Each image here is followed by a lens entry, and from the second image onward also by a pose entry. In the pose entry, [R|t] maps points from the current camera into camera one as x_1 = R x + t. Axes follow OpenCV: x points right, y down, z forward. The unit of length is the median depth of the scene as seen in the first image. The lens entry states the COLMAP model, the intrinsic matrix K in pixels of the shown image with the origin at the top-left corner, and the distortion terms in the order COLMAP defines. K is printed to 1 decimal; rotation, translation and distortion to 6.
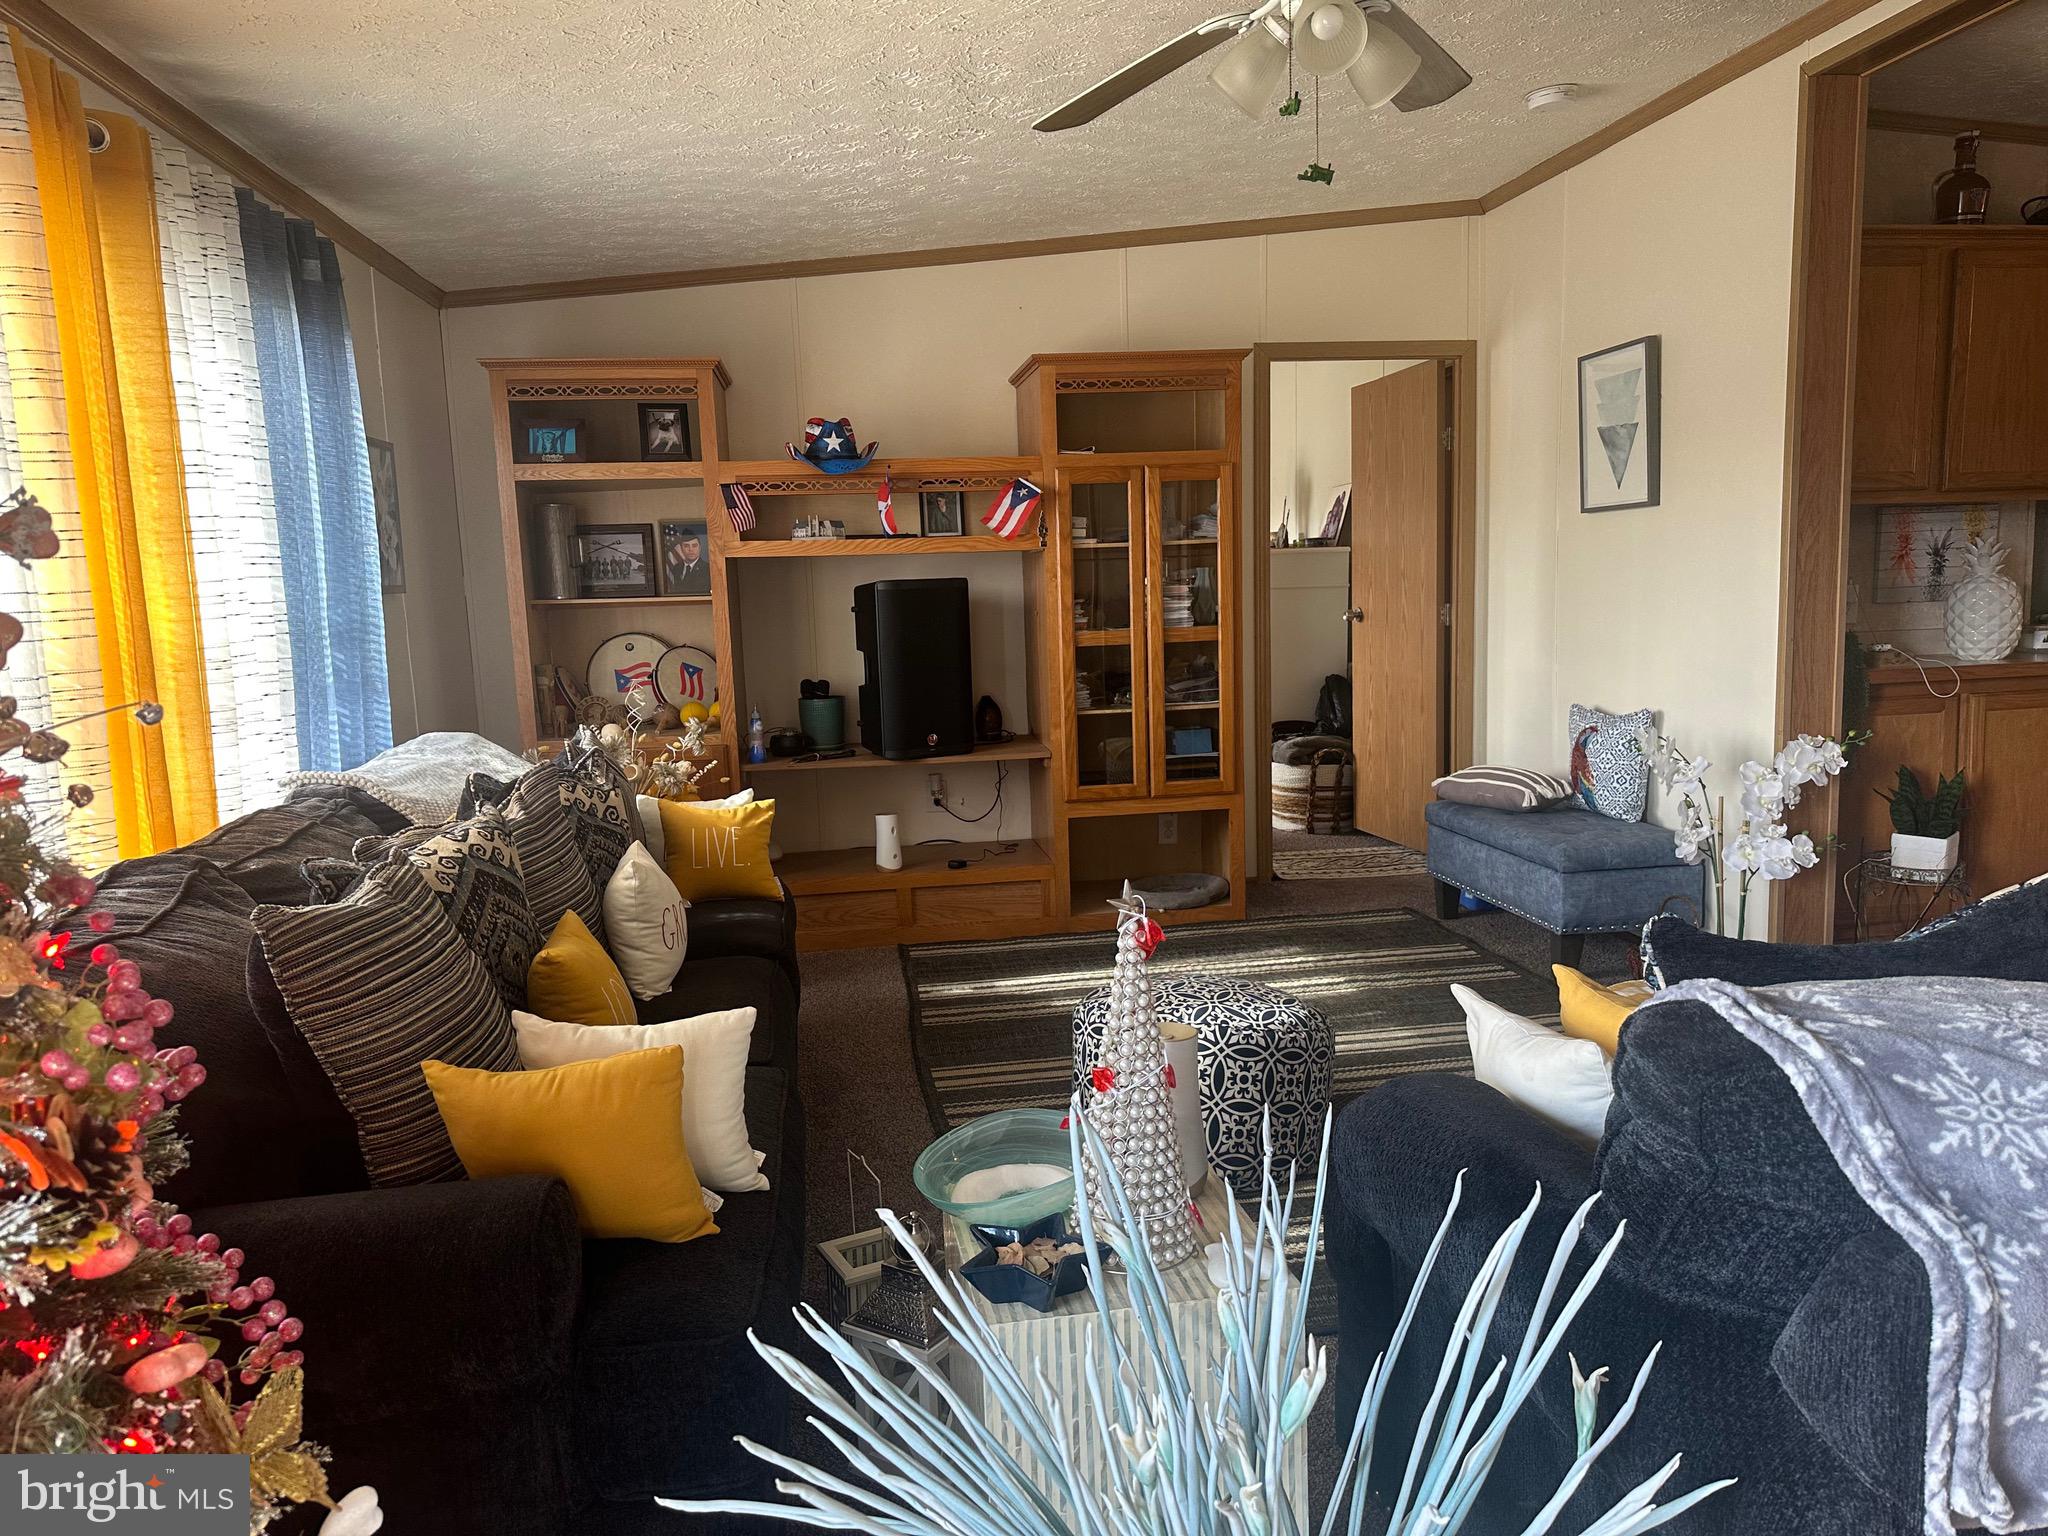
lens RADIAL K [[1465.3, 0, 1020.2], [0, 1465.3, 760.5], [0, 0, 1]] dist [0.192661, -0.000060]
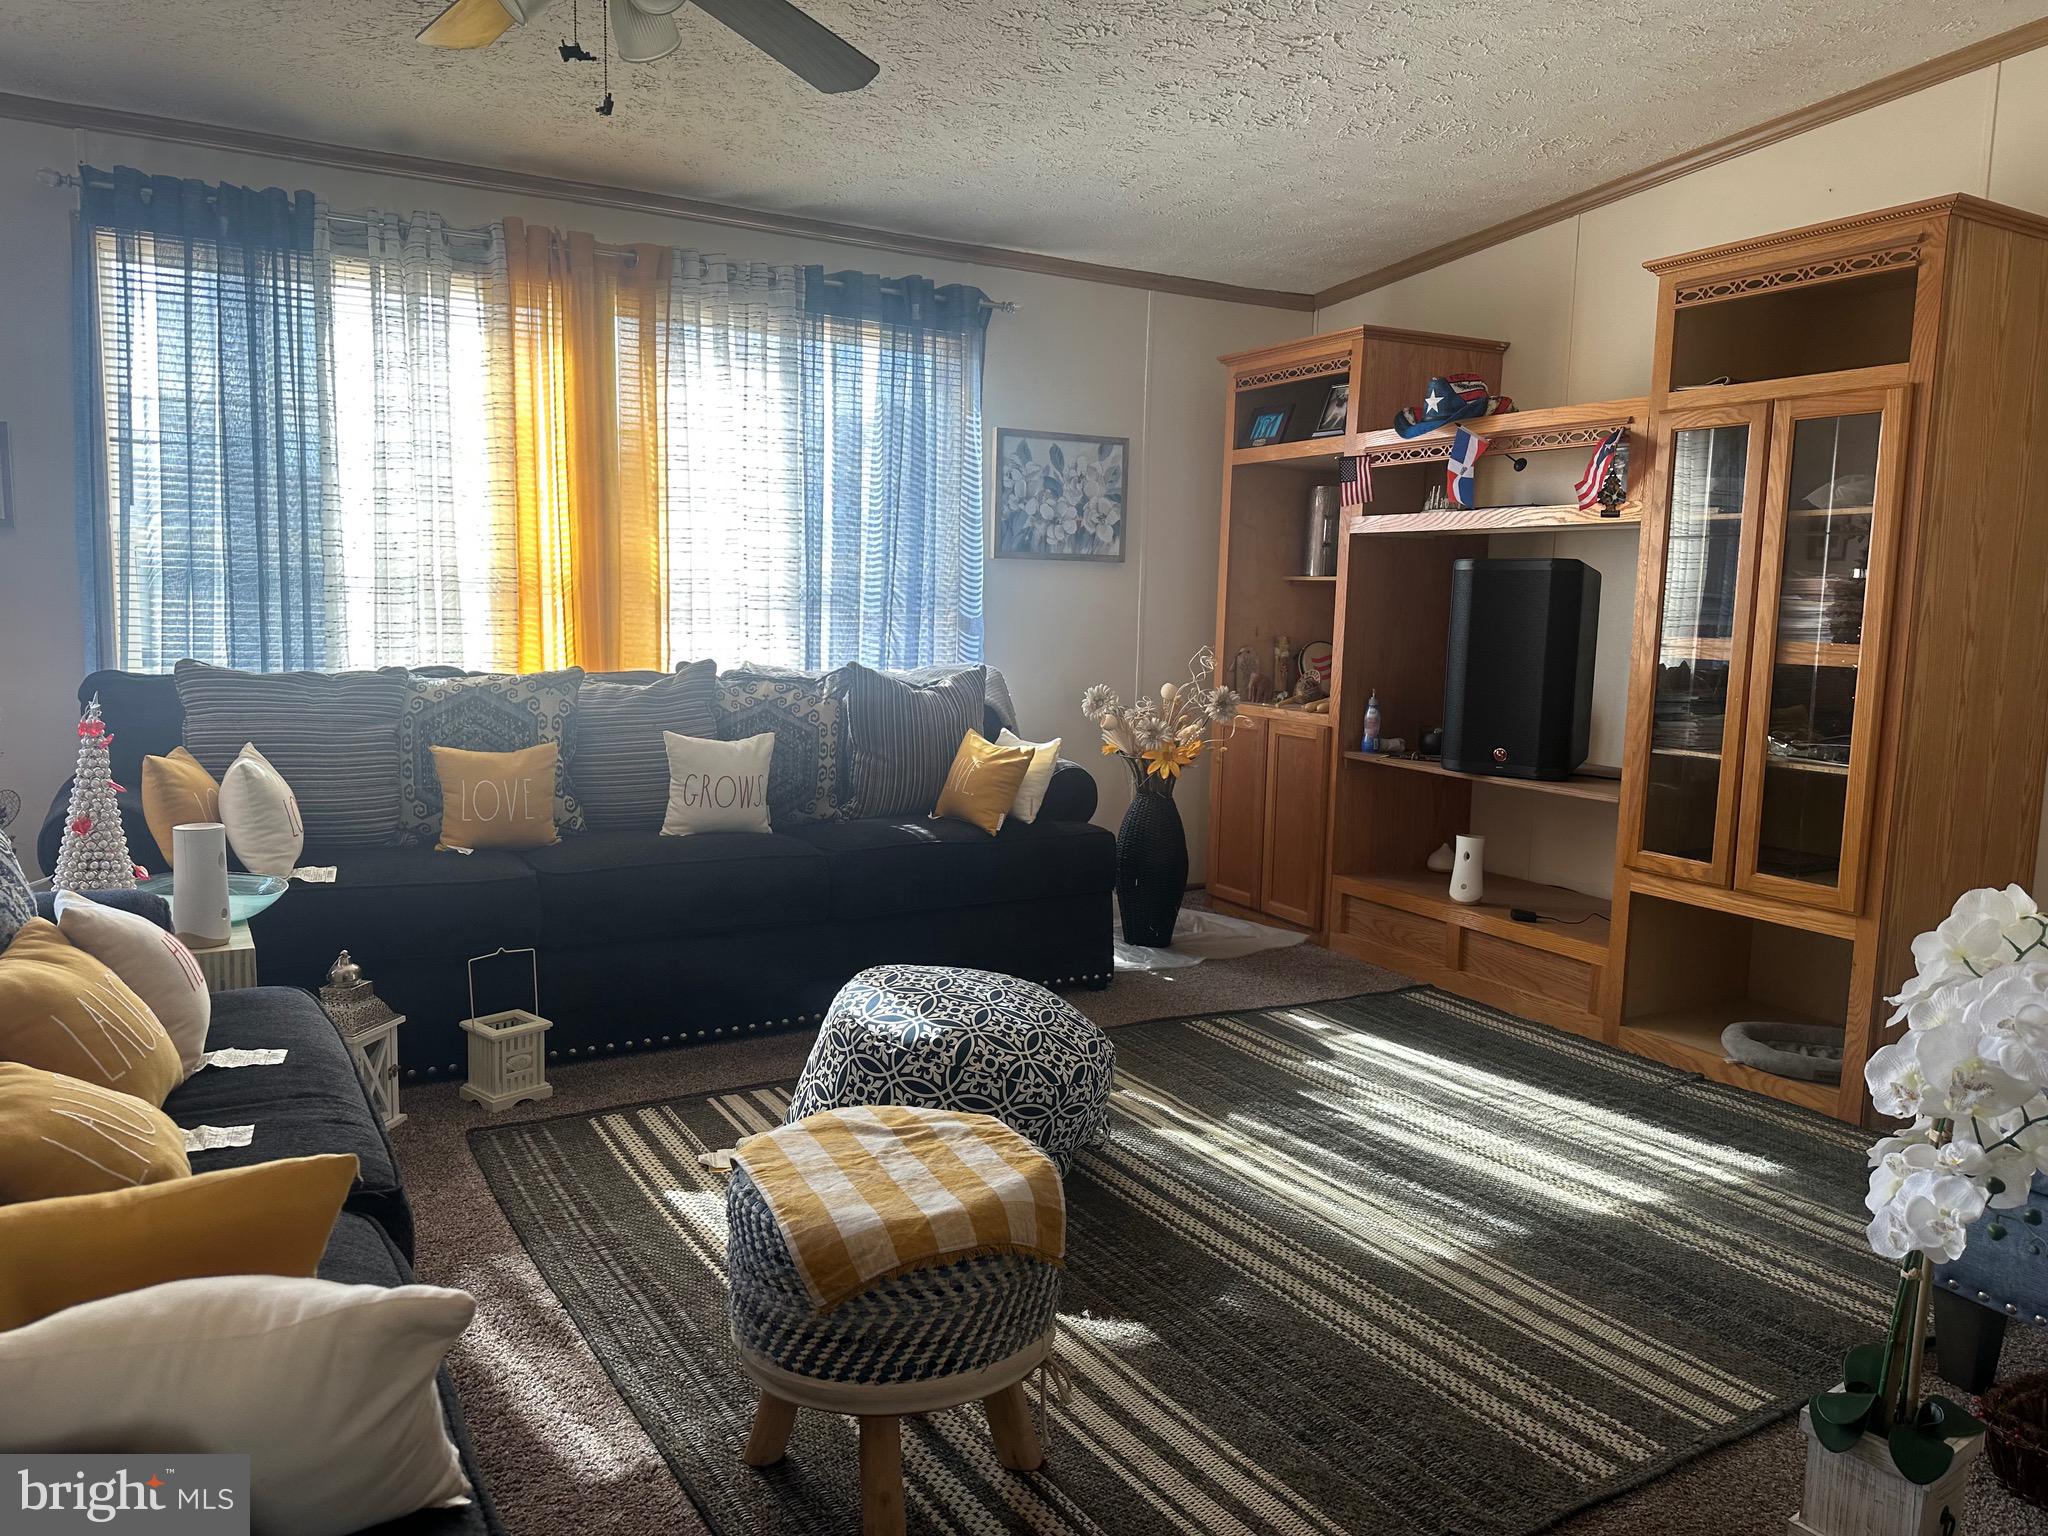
lens RADIAL K [[1440.5, 0, 1021.5], [0, 1440.5, 763.3], [0, 0, 1]] dist [0.063745, -0.070132]
pose [[0.358362, 0.151280, -0.921244, 0.595164], [-0.157007, 0.982495, 0.100263, -0.049214], [0.920286, 0.108711, 0.375841, 0.453879]]
